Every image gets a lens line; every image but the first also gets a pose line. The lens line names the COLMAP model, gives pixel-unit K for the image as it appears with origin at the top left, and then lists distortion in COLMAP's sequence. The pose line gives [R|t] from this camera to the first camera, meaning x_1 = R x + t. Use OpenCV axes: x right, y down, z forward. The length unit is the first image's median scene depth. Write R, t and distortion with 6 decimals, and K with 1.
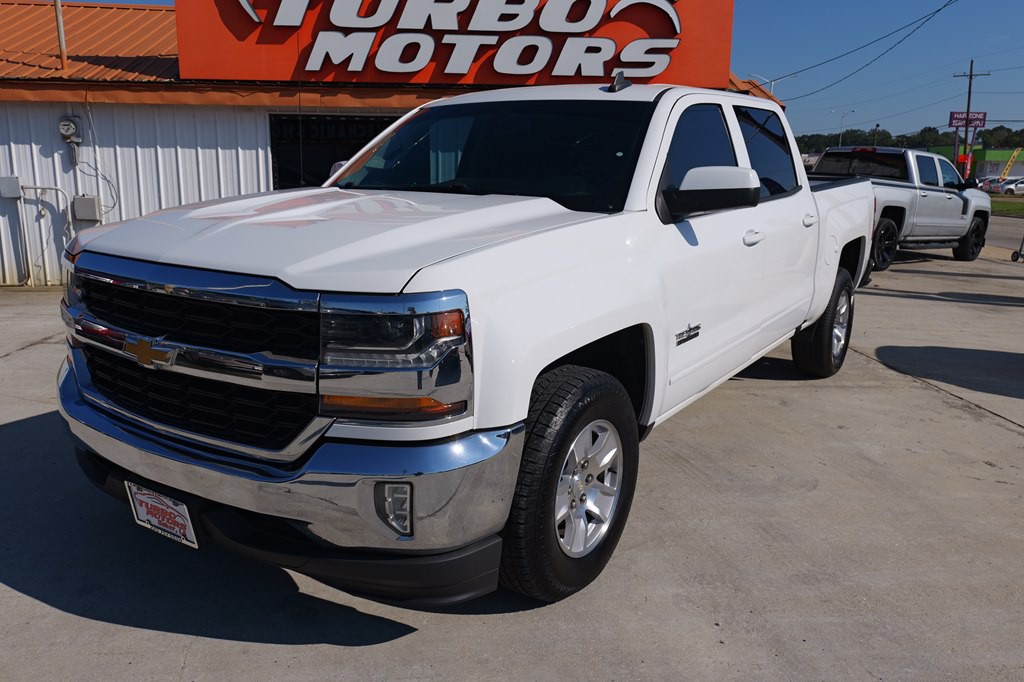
lens RADIAL K [[802.8, 0, 515.6], [0, 802.8, 331.4], [0, 0, 1]] dist [0.009371, -0.007296]
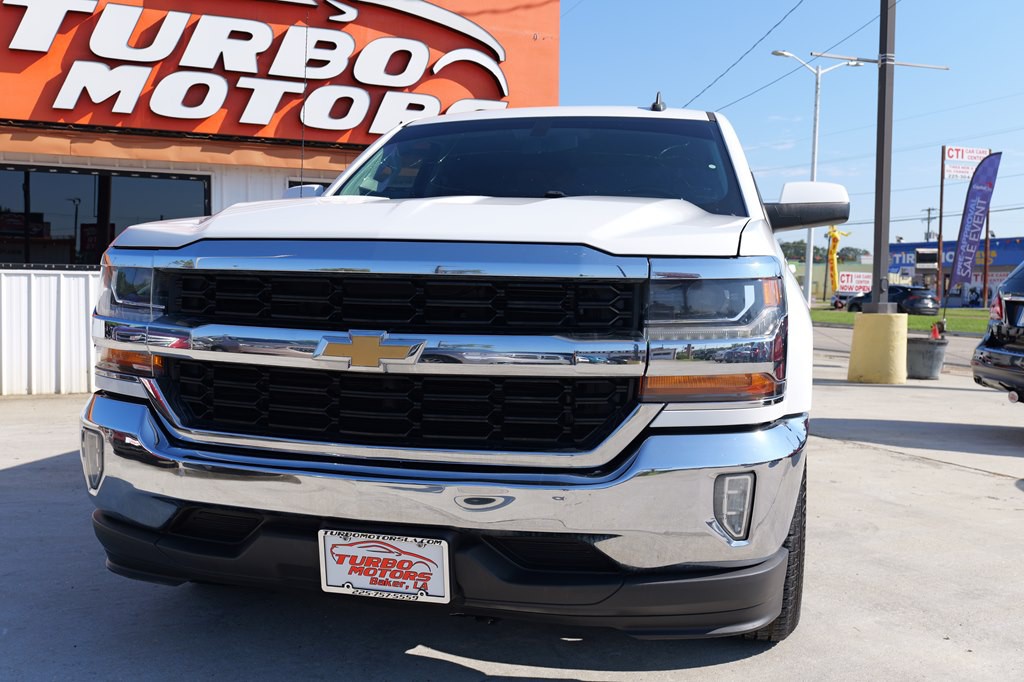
lens RADIAL K [[975.1, 0, 512.0], [0, 975.1, 337.3], [0, 0, 1]] dist [0.002599, 0.000000]
pose [[0.938130, -0.017458, 0.345843, -0.176595], [0.065821, 0.989510, -0.128595, 0.038599], [-0.339970, 0.143403, 0.929438, 0.021504]]
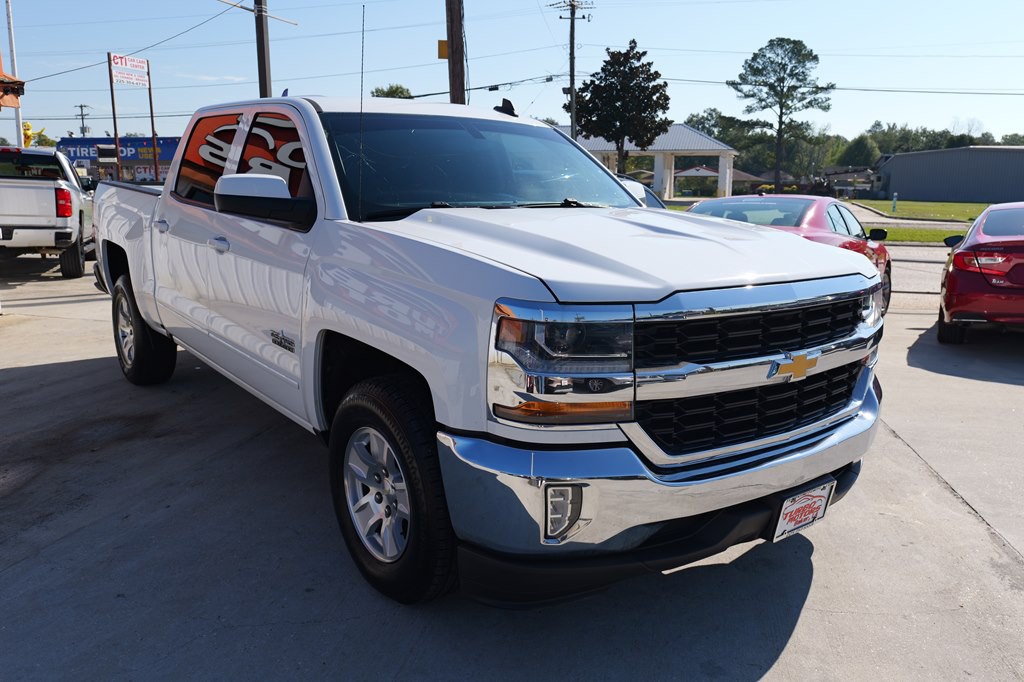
lens RADIAL K [[802.8, 0, 512.7], [0, 802.8, 343.2], [0, 0, 1]] dist [0.009371, -0.007296]
pose [[0.311897, -0.196503, 0.929573, -0.420368], [0.181514, 0.972682, 0.144713, -0.060674], [-0.932616, 0.123595, 0.339045, 0.267978]]
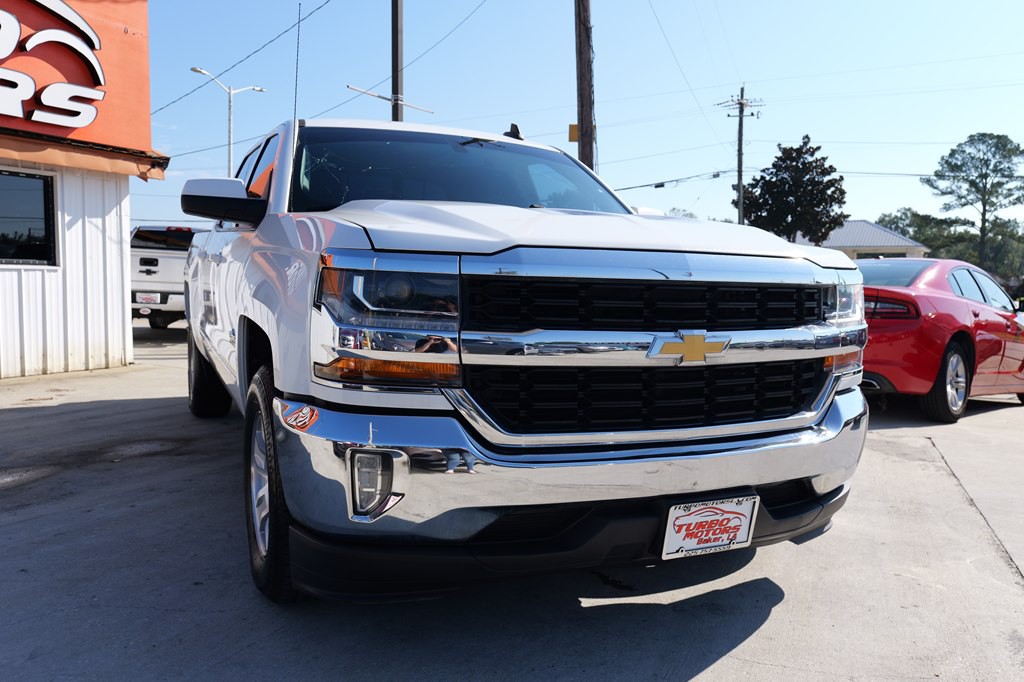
lens RADIAL K [[802.8, 0, 513.4], [0, 802.8, 340.8], [0, 0, 1]] dist [0.009371, -0.007296]
pose [[0.510262, -0.068659, 0.857274, -0.361497], [0.159609, 0.987051, -0.015949, 0.000050], [-0.845079, 0.144967, 0.514613, 0.191255]]
